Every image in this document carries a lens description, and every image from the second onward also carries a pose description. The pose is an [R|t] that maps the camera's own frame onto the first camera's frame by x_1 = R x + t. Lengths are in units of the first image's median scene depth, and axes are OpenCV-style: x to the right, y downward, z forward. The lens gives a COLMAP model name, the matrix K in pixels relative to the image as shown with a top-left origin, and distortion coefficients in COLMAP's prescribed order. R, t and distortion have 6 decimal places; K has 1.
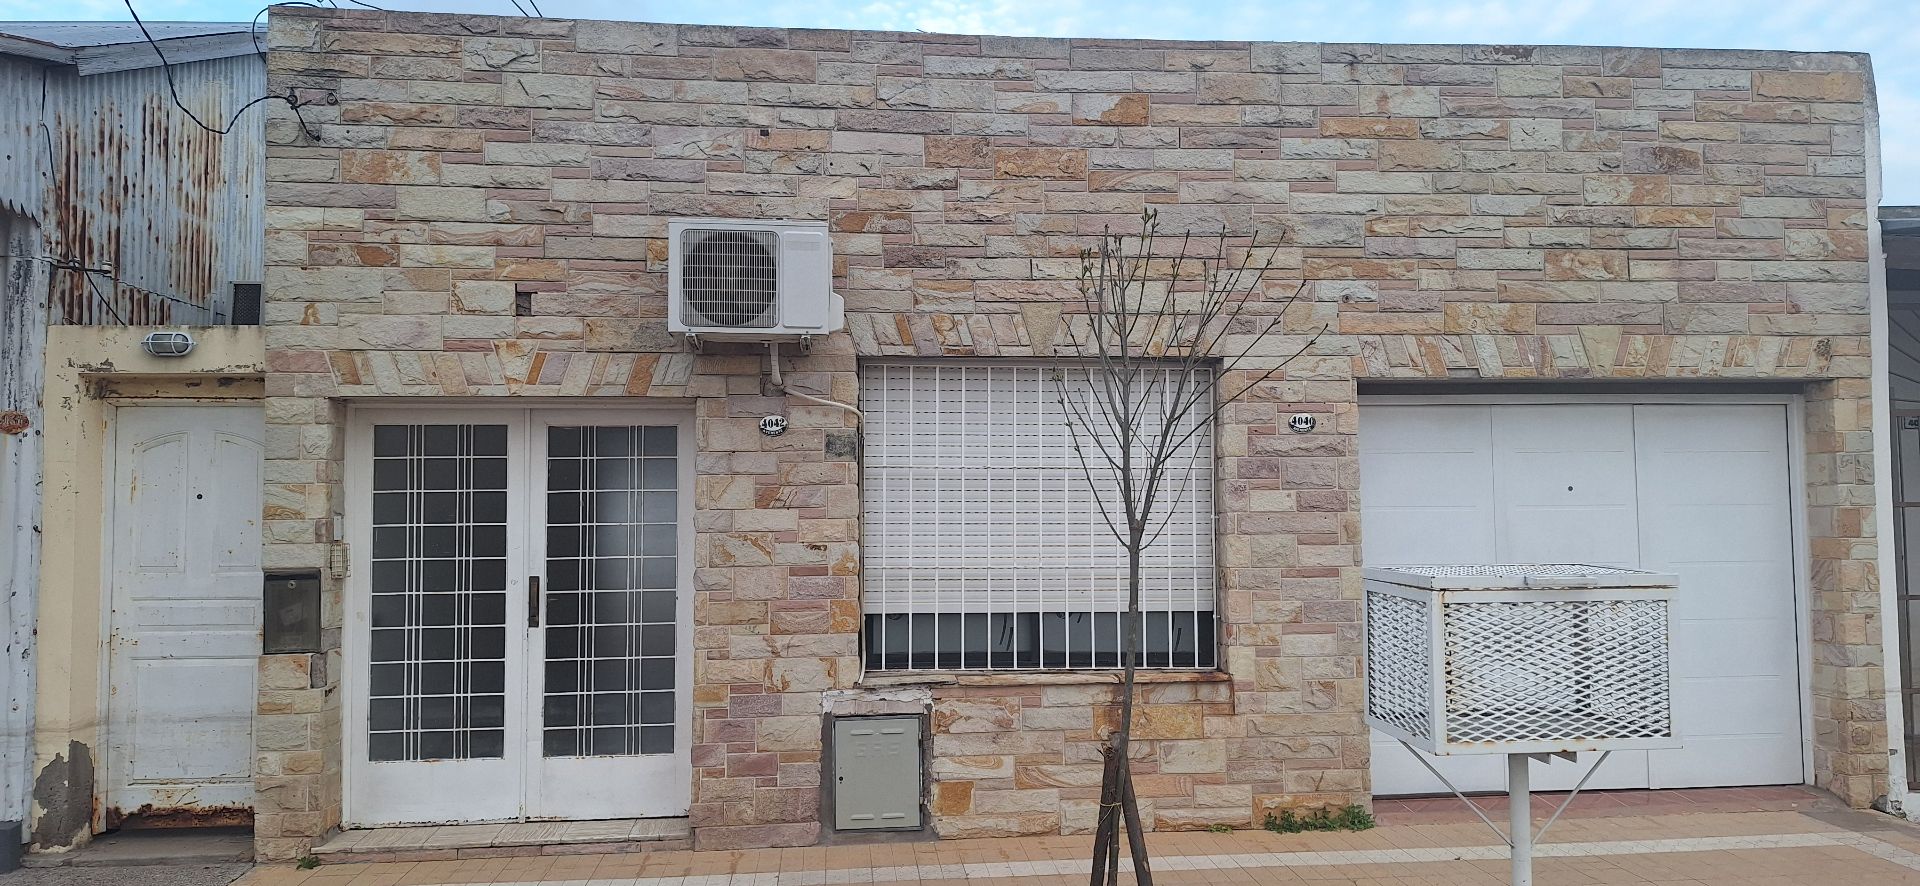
lens RADIAL K [[1303.4, 0, 960.0], [0, 1303.4, 443.0], [0, 0, 1]] dist [0.104645, -0.123839]
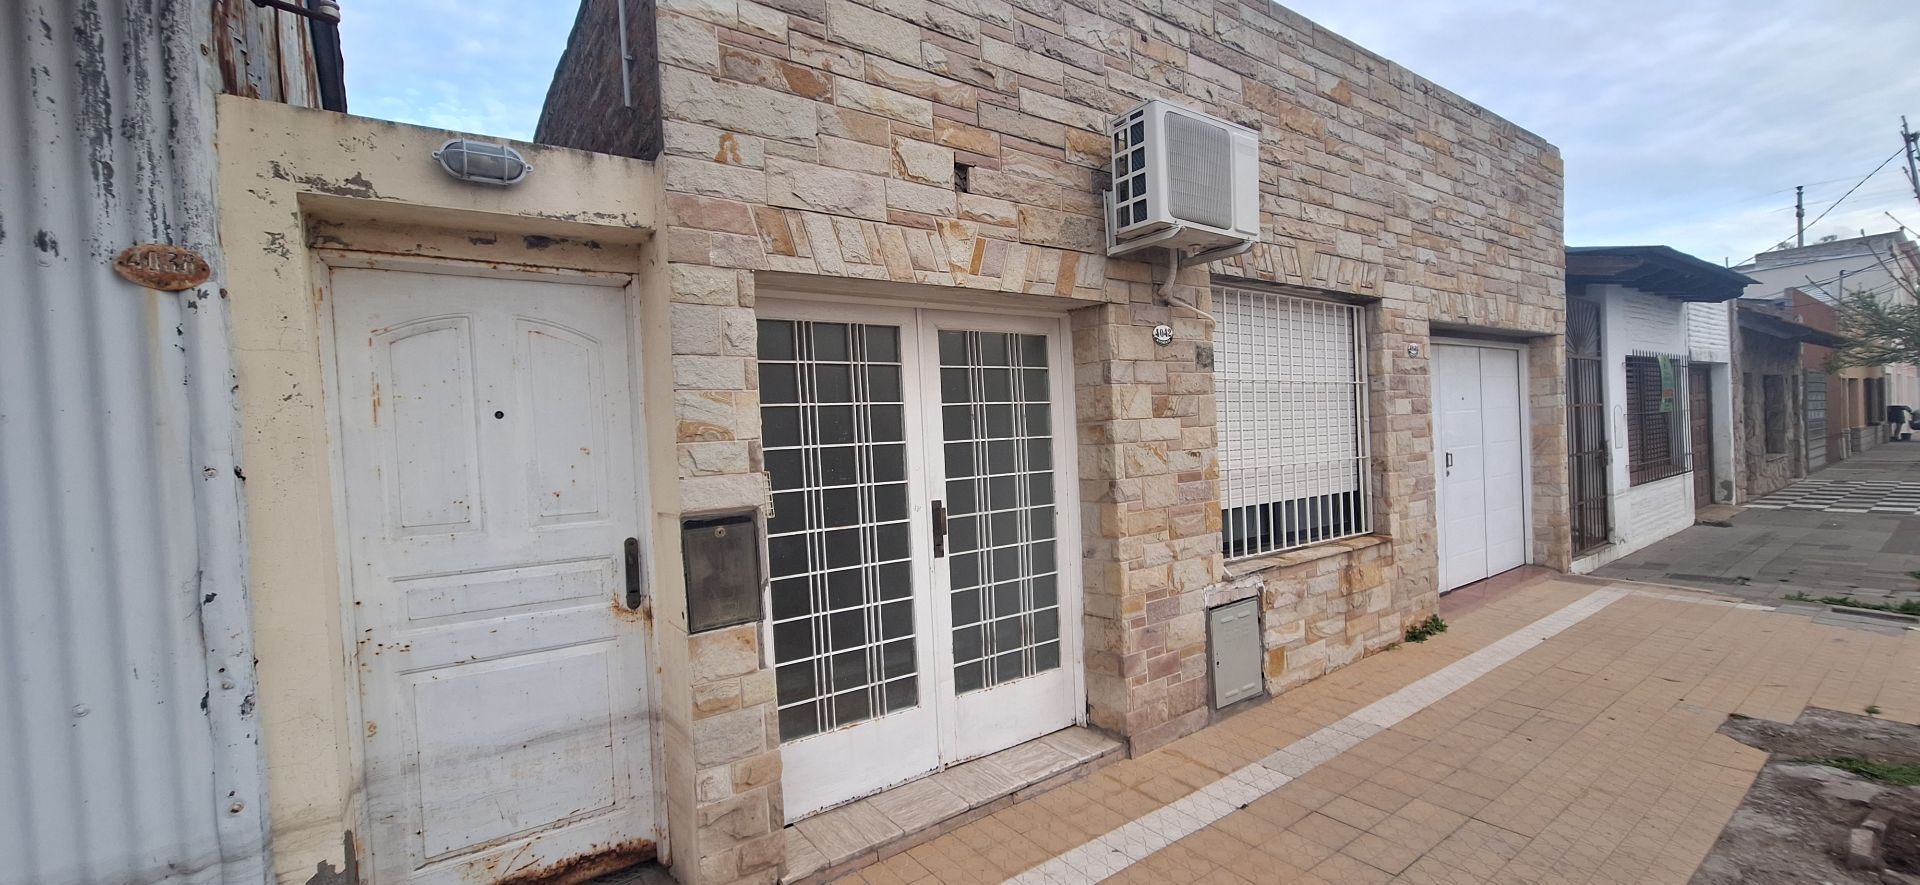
lens RADIAL K [[757.1, 0, 972.5], [0, 757.1, 457.1], [0, 0, 1]] dist [0.001417, 0.000267]
pose [[0.862538, -0.044616, 0.504022, -0.560092], [0.012734, 0.997703, 0.066525, 0.038997], [-0.505833, -0.050962, 0.861125, 0.554181]]
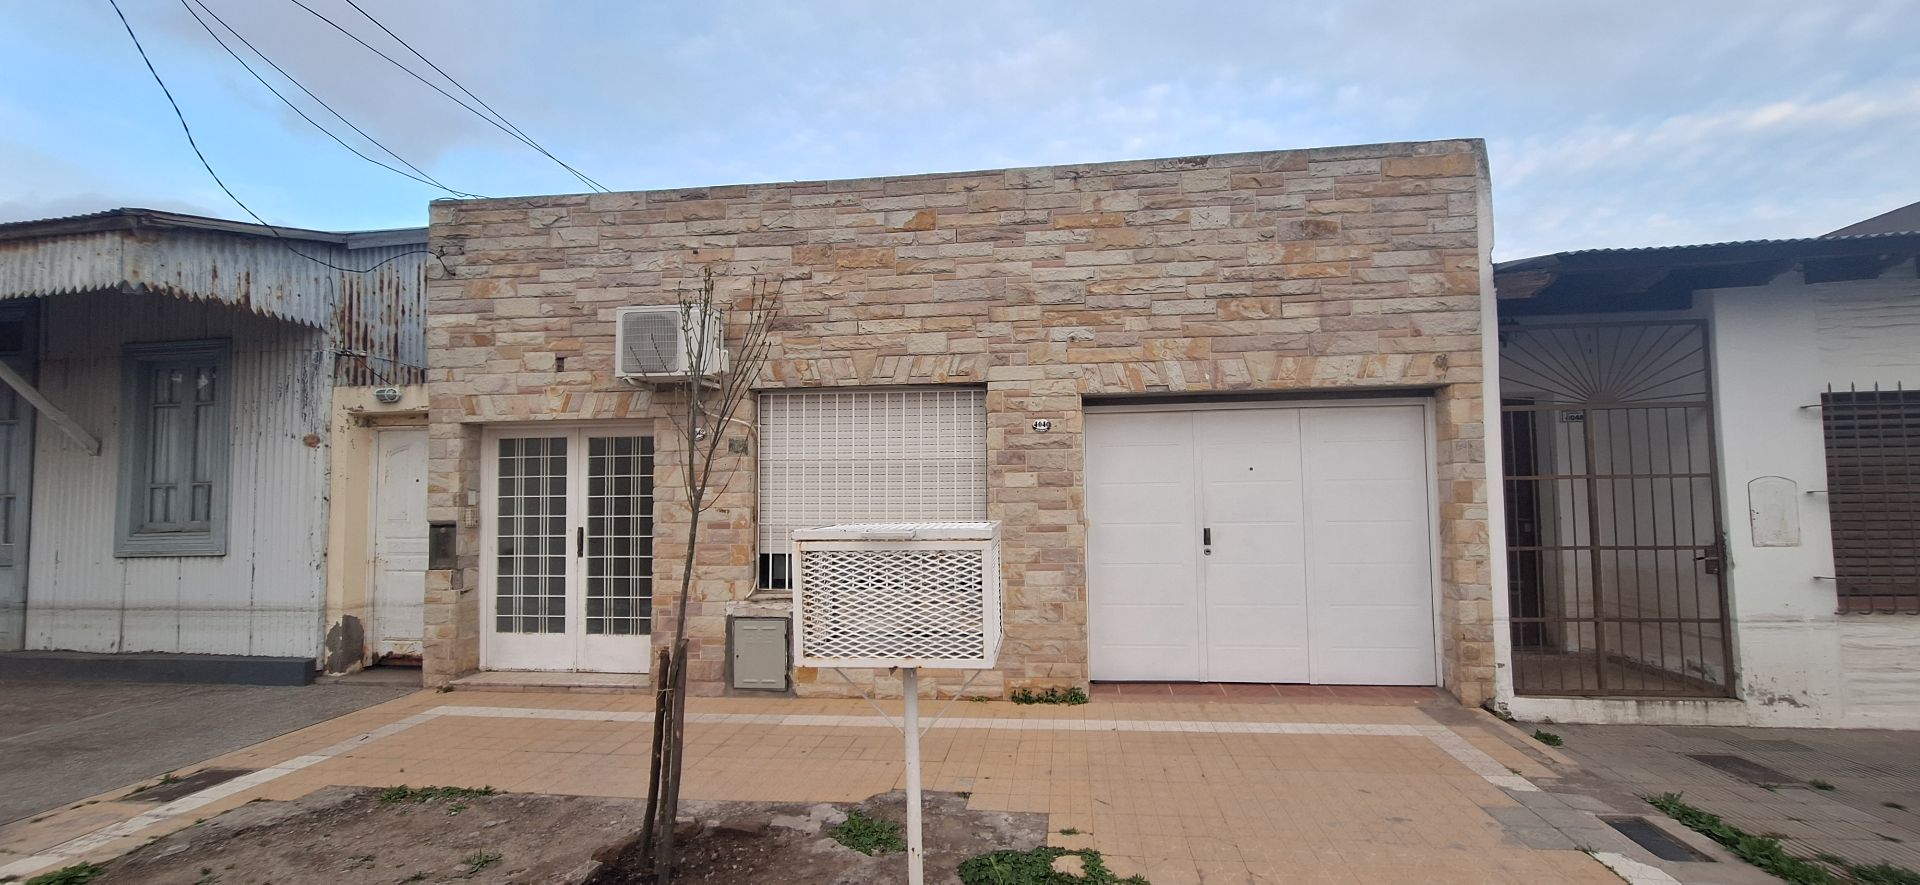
lens RADIAL K [[757.1, 0, 972.5], [0, 757.1, 457.1], [0, 0, 1]] dist [0.001417, 0.000267]
pose [[0.976450, -0.013492, -0.215323, 0.375763], [0.014995, 0.999873, 0.005348, 0.014389], [0.215224, -0.008451, 0.976528, 0.165684]]
